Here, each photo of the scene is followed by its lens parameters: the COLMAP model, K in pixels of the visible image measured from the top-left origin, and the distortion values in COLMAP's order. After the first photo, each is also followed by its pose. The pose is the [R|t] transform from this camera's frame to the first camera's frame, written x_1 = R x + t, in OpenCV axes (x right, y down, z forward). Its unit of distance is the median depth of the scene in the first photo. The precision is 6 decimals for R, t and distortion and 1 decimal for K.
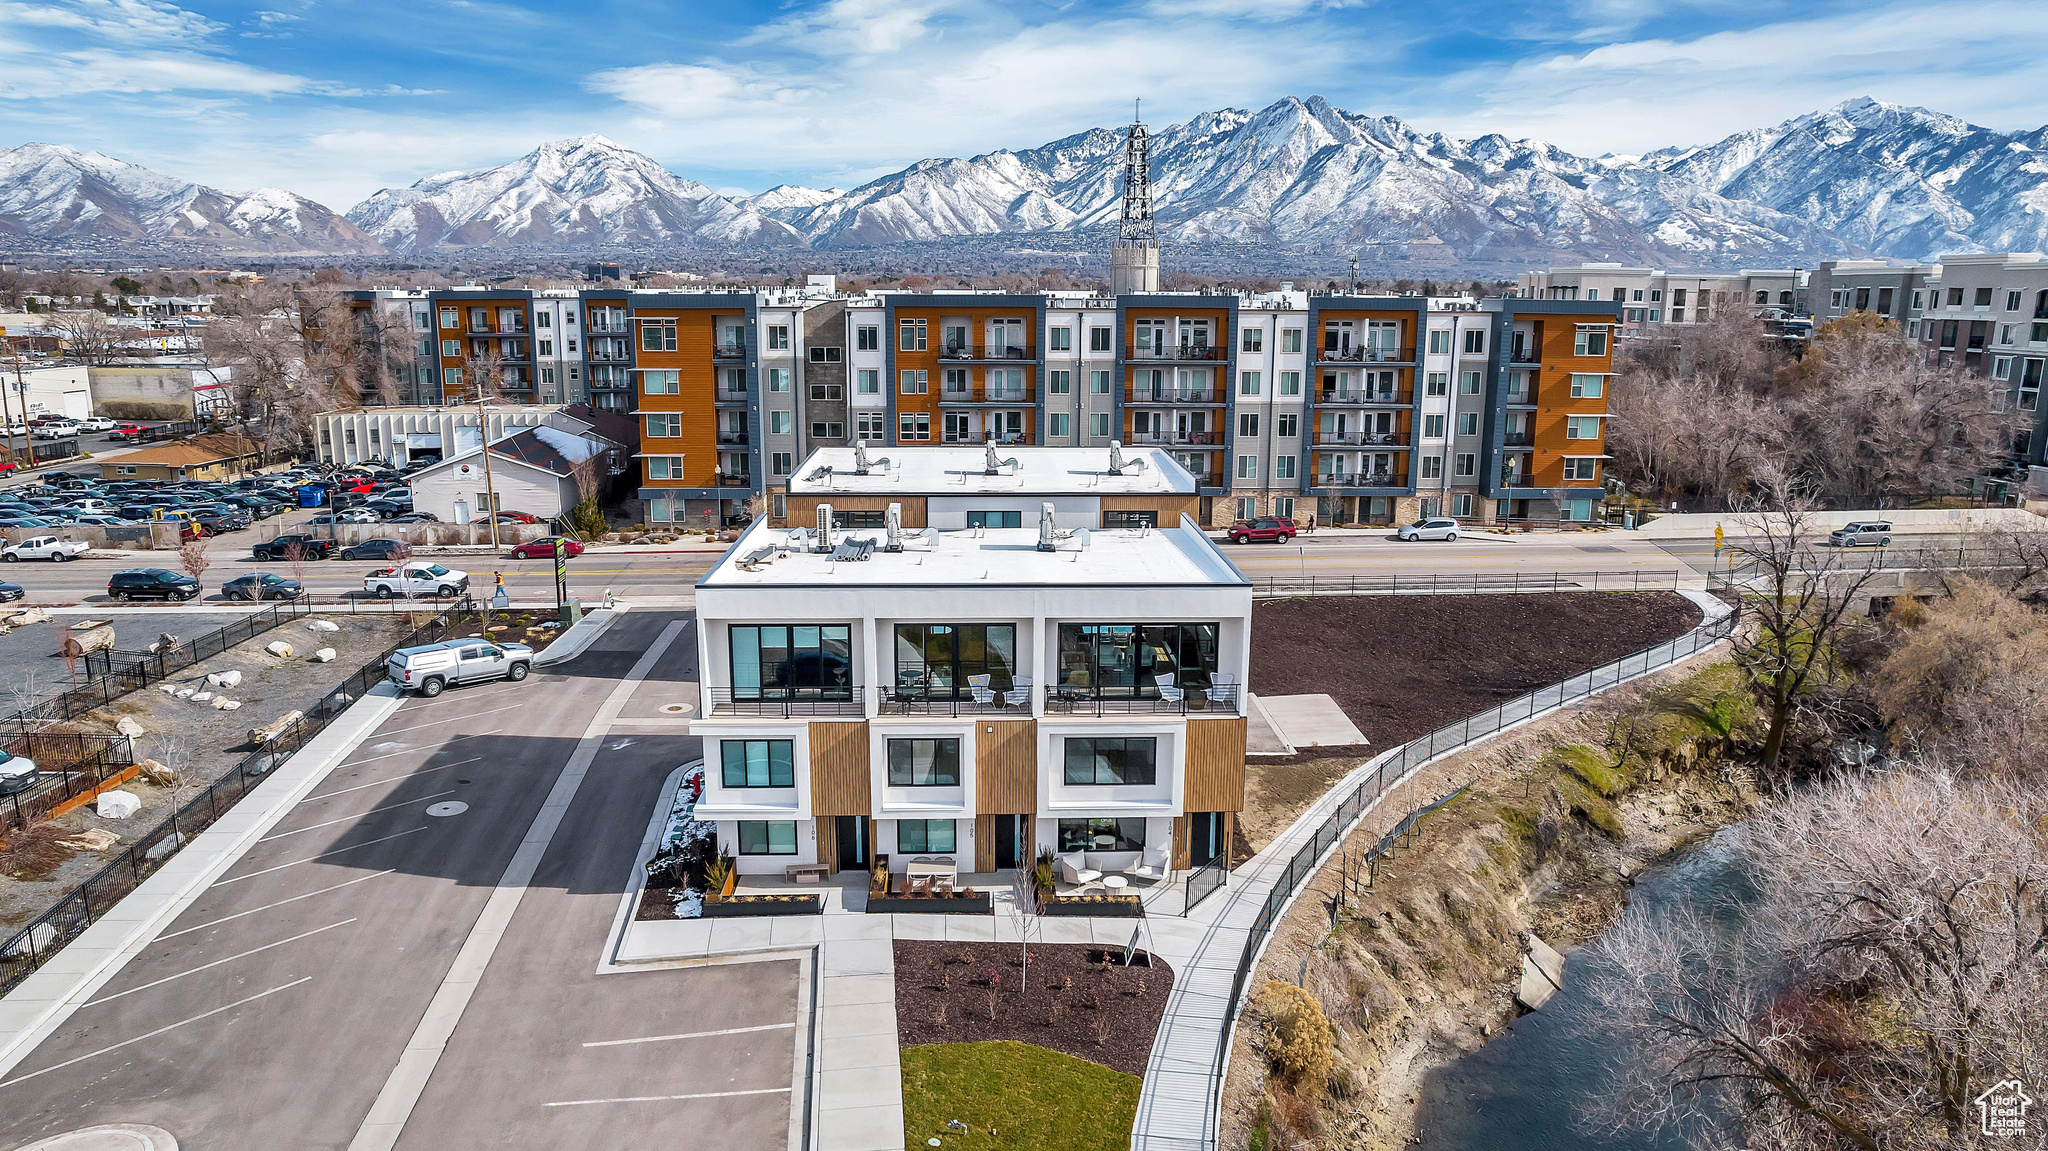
lens RADIAL K [[1342.2, 0, 1024.0], [0, 1342.2, 575.5], [0, 0, 1]] dist [-0.048879, 0.001055]
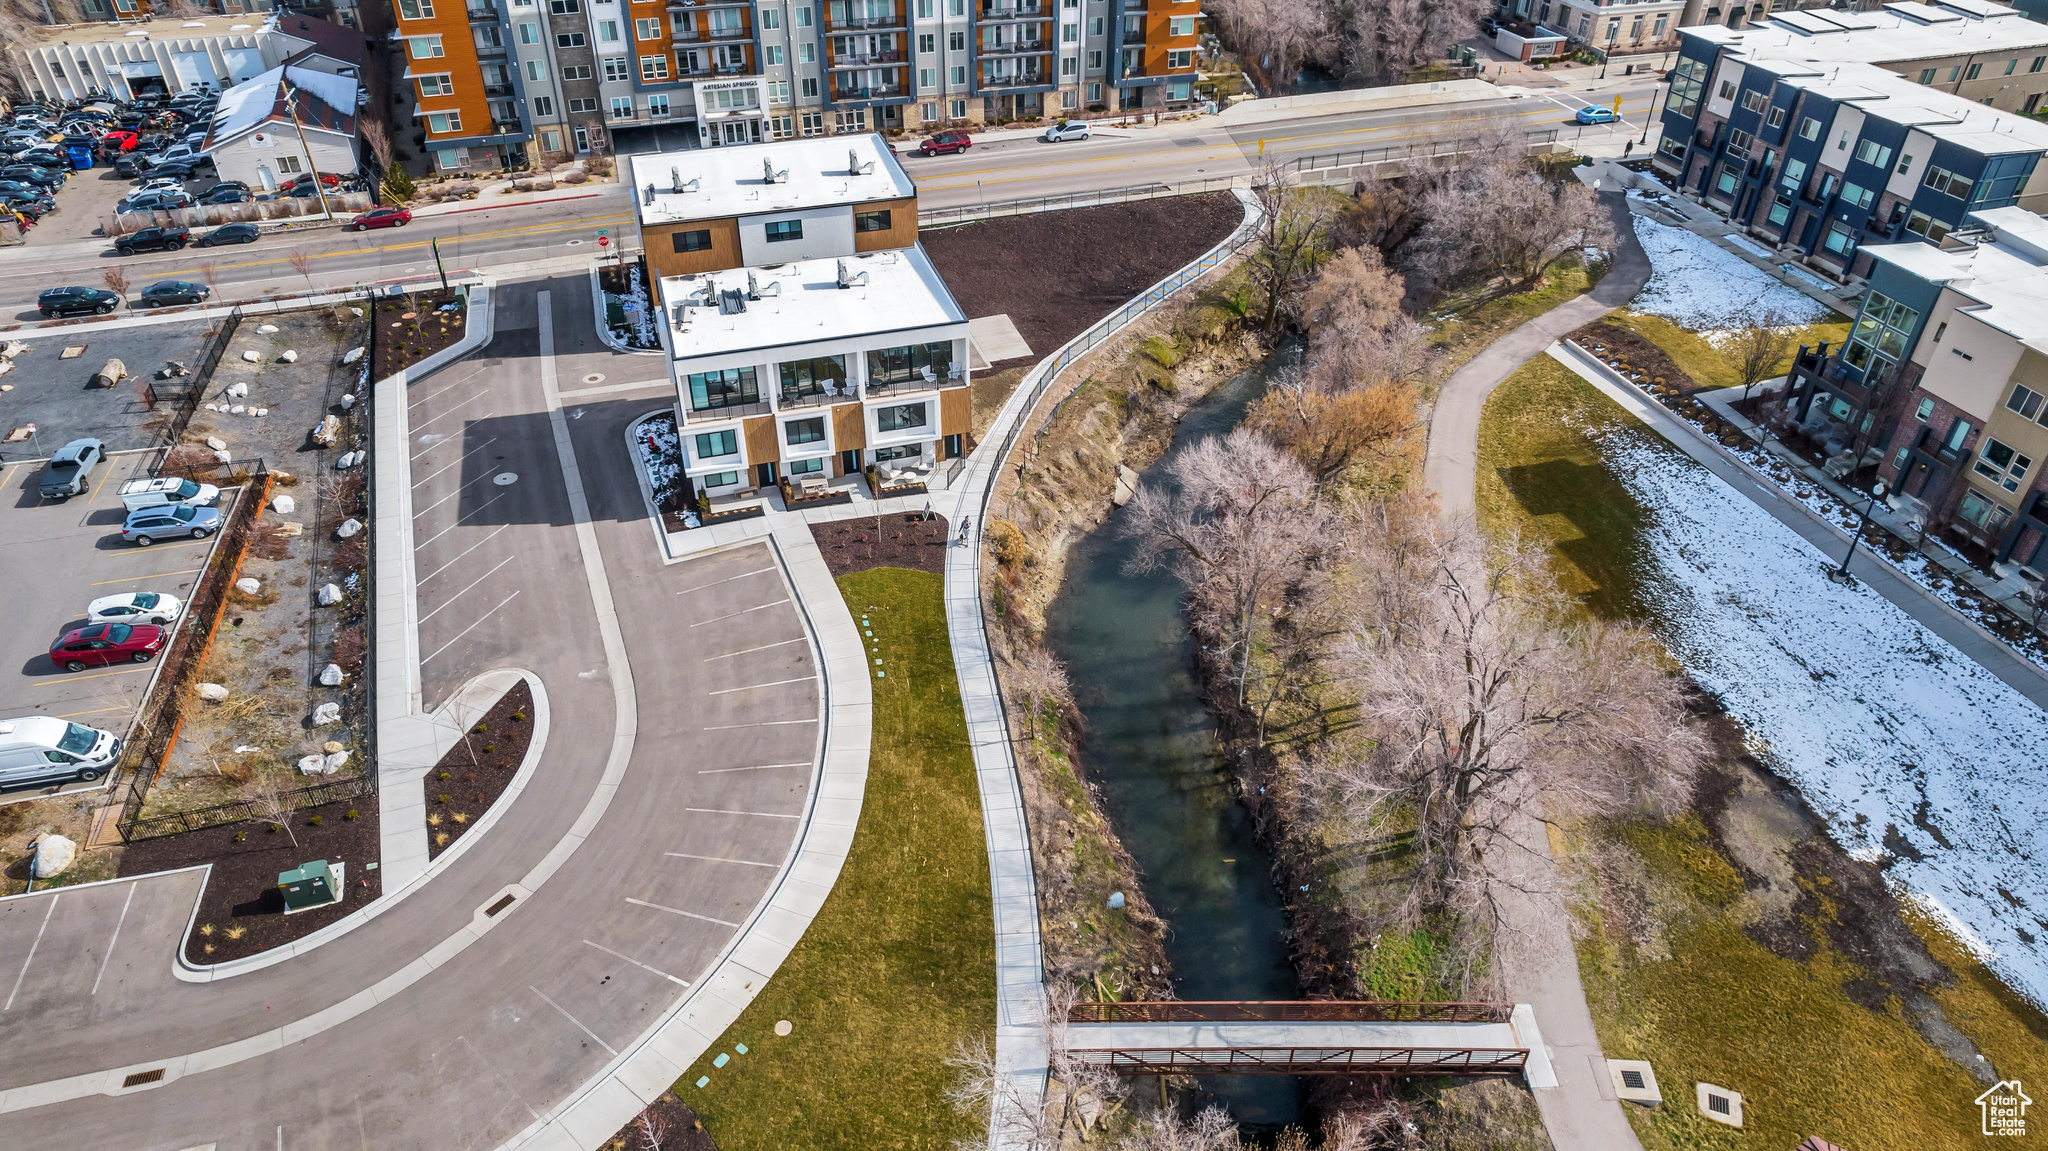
lens RADIAL K [[1342.2, 0, 1024.0], [0, 1342.2, 575.5], [0, 0, 1]] dist [-0.048879, 0.001055]
pose [[0.966929, -0.152475, 0.204451, -0.142293], [0.057296, 0.910993, 0.408423, -0.314581], [-0.248528, -0.383201, 0.889601, -0.612559]]
